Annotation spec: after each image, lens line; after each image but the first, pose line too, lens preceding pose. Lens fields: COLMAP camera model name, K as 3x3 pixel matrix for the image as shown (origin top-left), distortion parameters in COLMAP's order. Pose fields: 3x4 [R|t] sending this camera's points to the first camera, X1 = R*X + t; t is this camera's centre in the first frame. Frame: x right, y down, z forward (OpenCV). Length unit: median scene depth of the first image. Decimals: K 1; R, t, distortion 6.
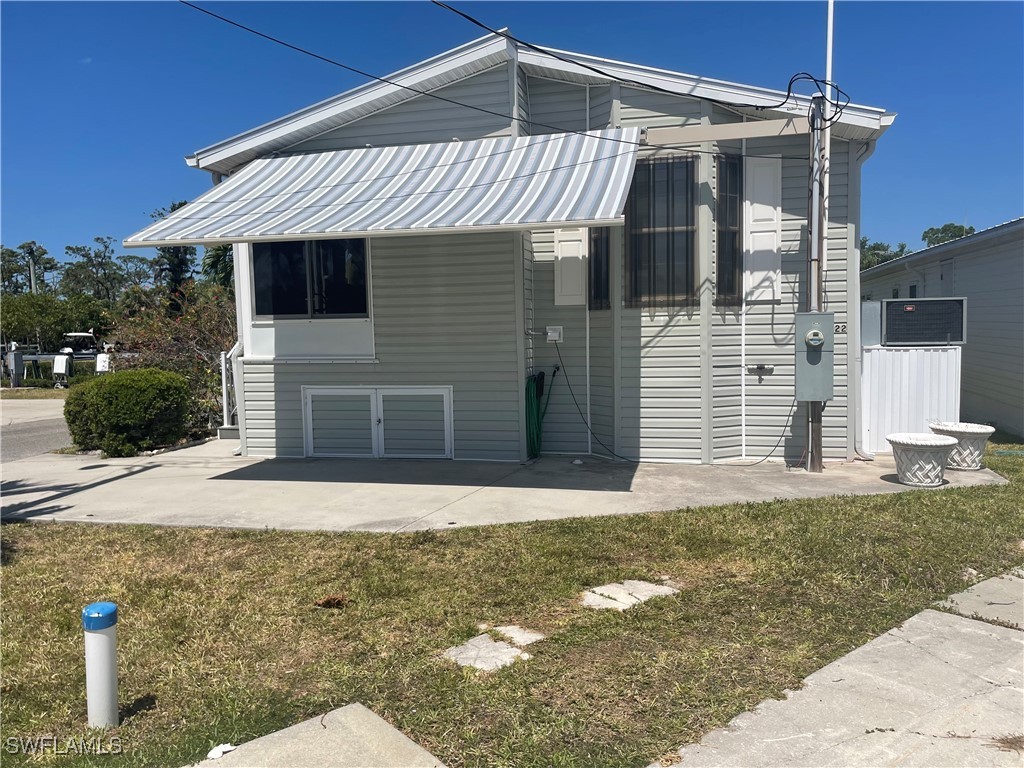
lens RADIAL K [[777.0, 0, 512.0], [0, 777.0, 384.0], [0, 0, 1]] dist [0.079361, -0.125473]
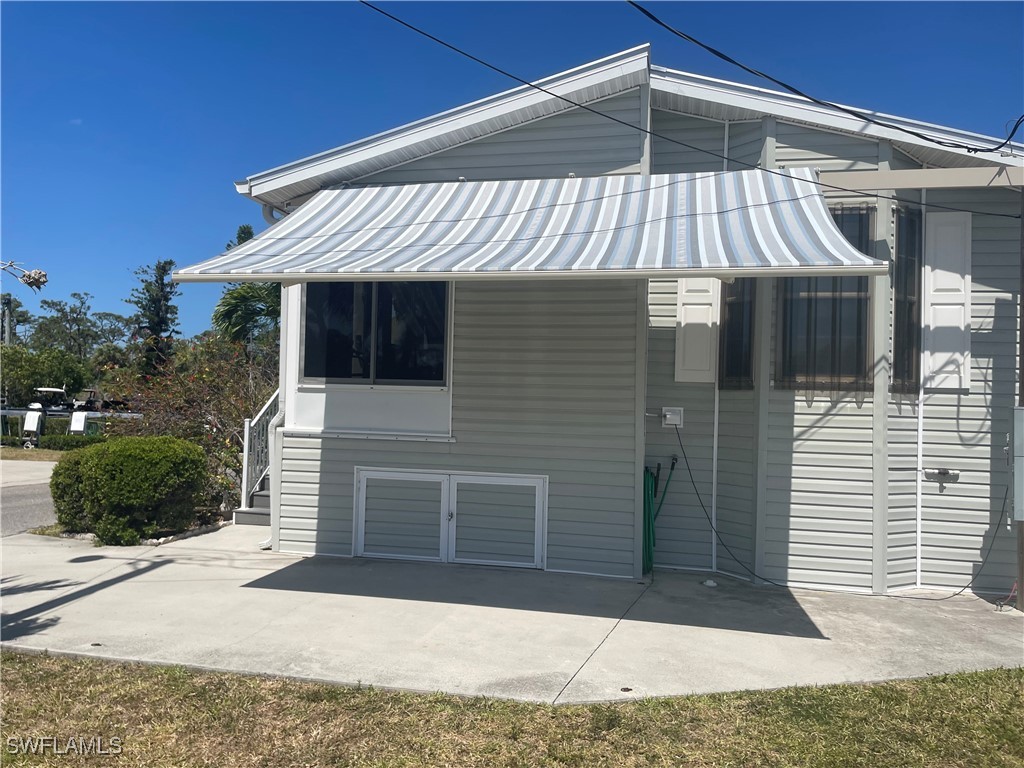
lens RADIAL K [[808.3, 0, 512.0], [0, 808.3, 384.0], [0, 0, 1]] dist [0.087241, -0.129846]
pose [[0.998805, 0.047825, 0.010063, -0.129879], [-0.046636, 0.994255, -0.096339, -0.009796], [-0.014613, 0.095754, 0.995298, 0.169200]]
